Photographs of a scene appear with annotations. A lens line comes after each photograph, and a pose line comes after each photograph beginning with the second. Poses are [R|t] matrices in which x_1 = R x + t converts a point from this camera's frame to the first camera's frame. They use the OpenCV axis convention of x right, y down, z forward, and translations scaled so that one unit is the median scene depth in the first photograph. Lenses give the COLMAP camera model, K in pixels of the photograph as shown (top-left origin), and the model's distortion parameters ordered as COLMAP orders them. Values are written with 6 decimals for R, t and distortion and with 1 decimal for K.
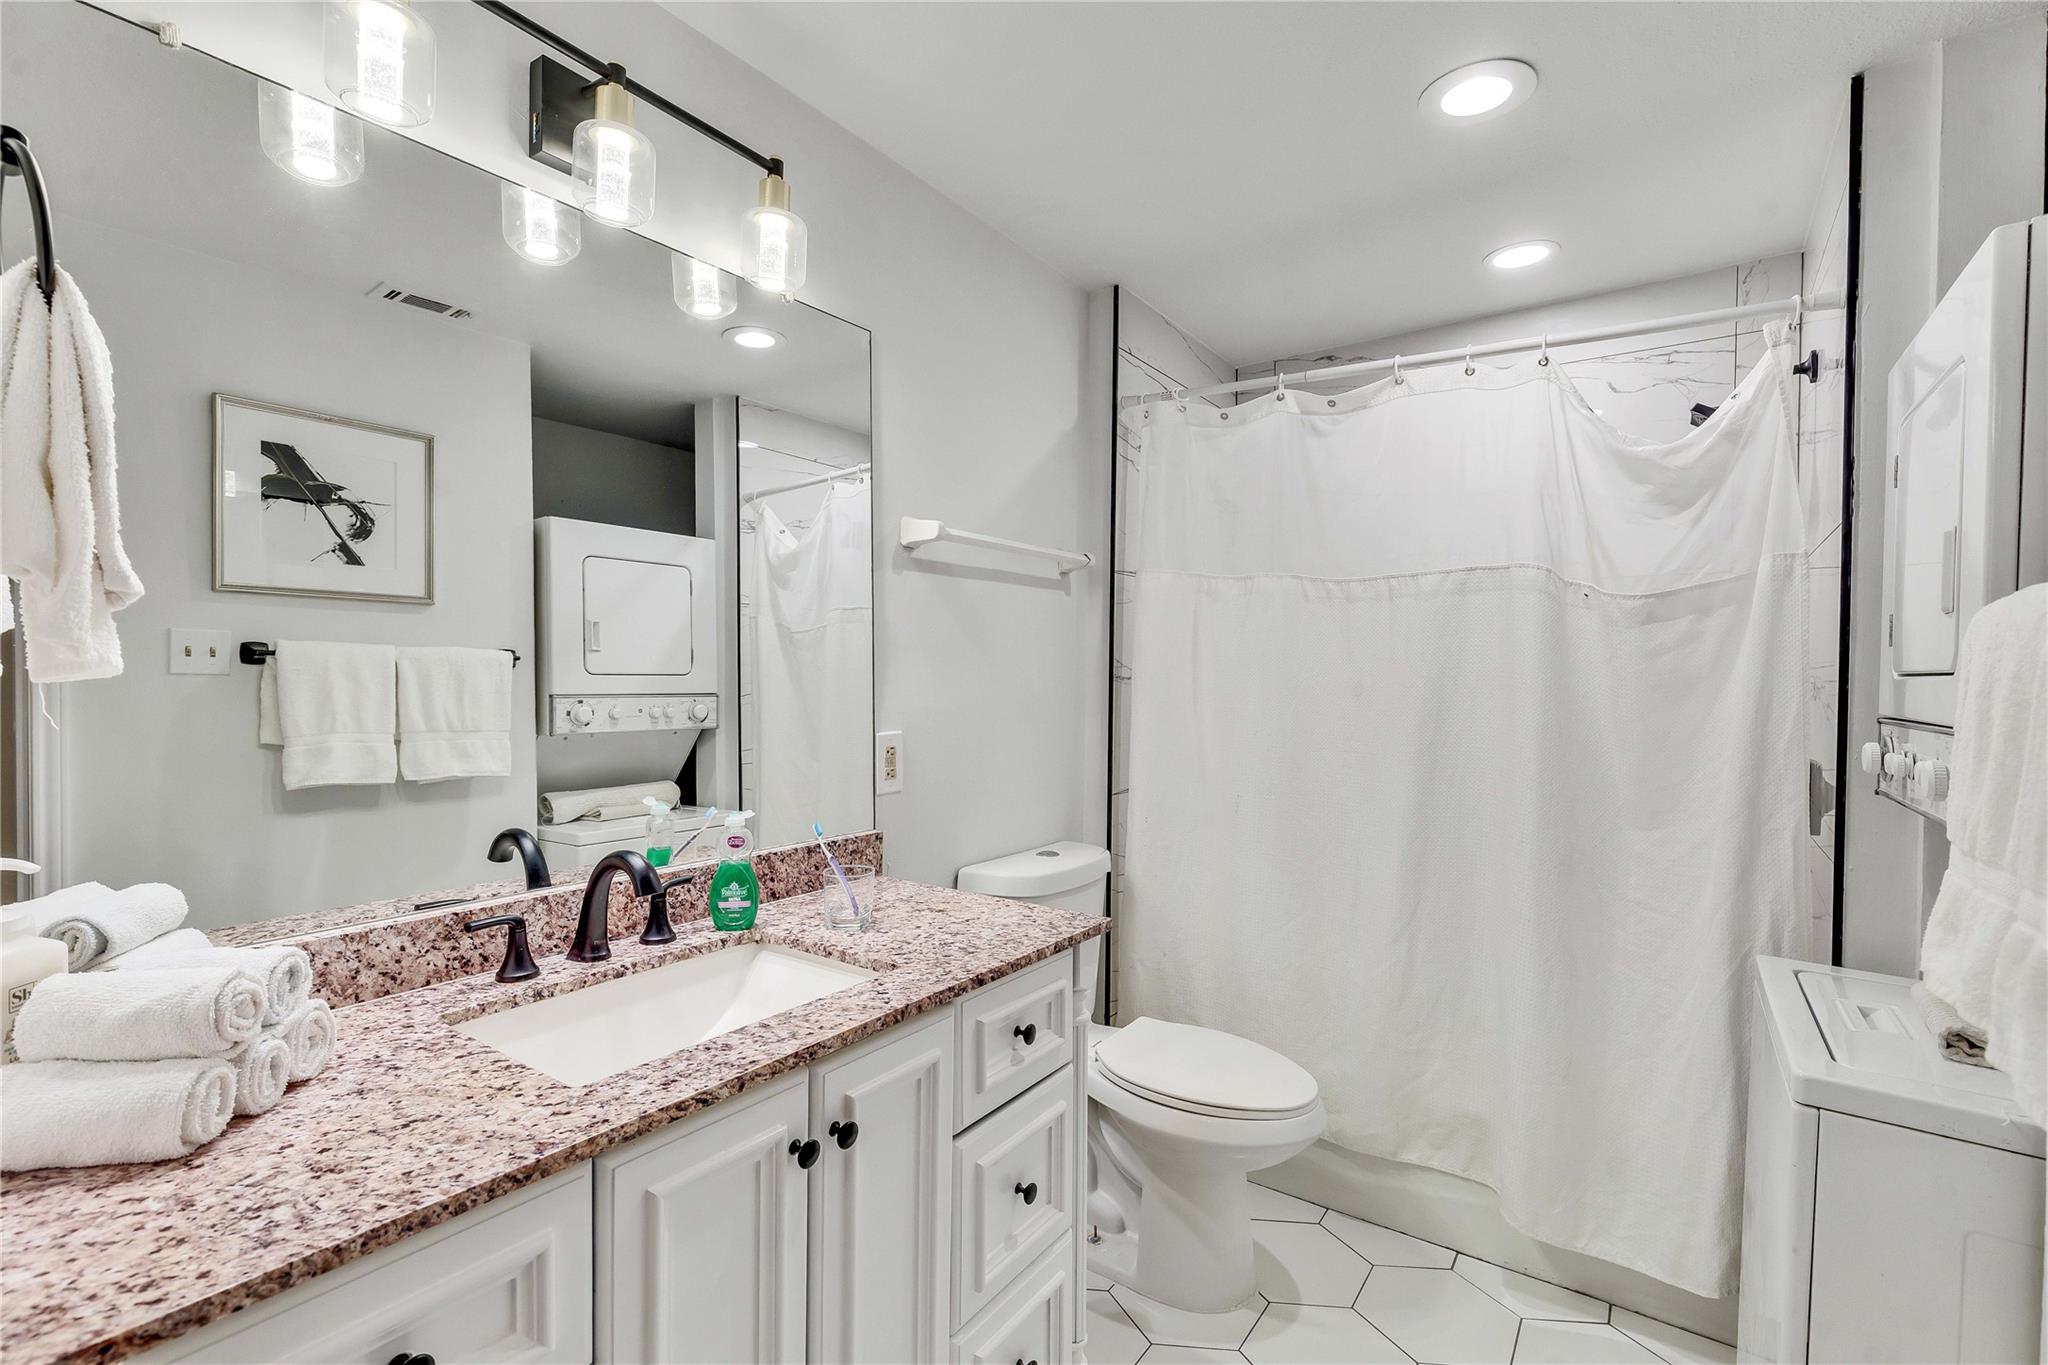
lens RADIAL K [[928.5, 0, 1022.9], [0, 928.5, 686.0], [0, 0, 1]] dist [0.009595, -0.001804]
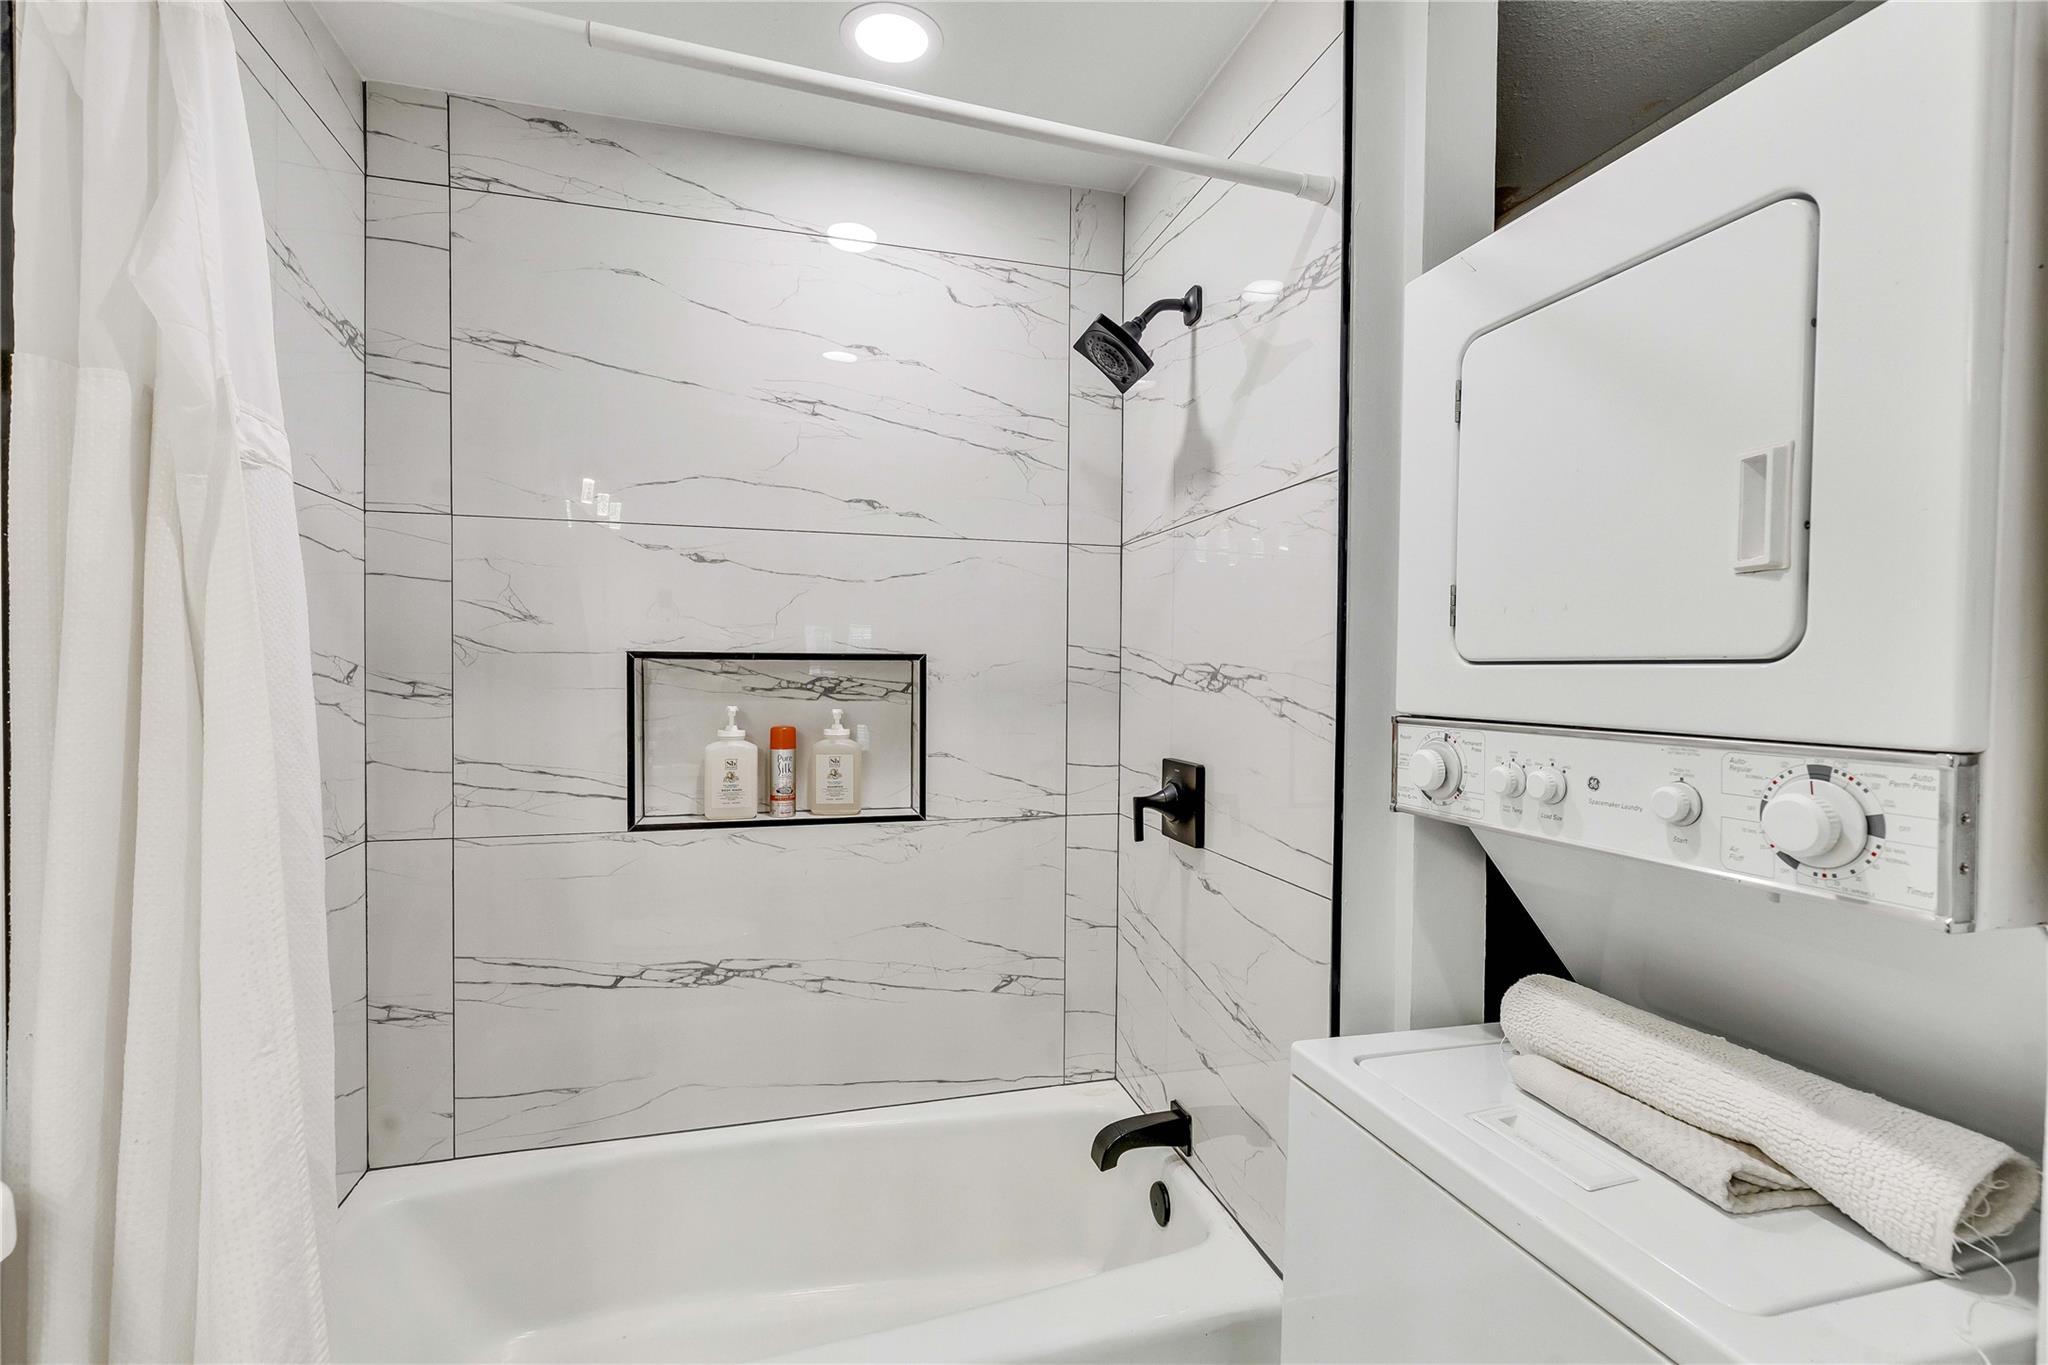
lens RADIAL K [[928.5, 0, 1023.6], [0, 928.5, 682.0], [0, 0, 1]] dist [0.009595, -0.001804]
pose [[0.637071, -0.003672, 0.770796, 0.076021], [0.002094, 0.999993, 0.003033, 0.000890], [-0.770802, -0.000318, 0.637075, 0.491385]]
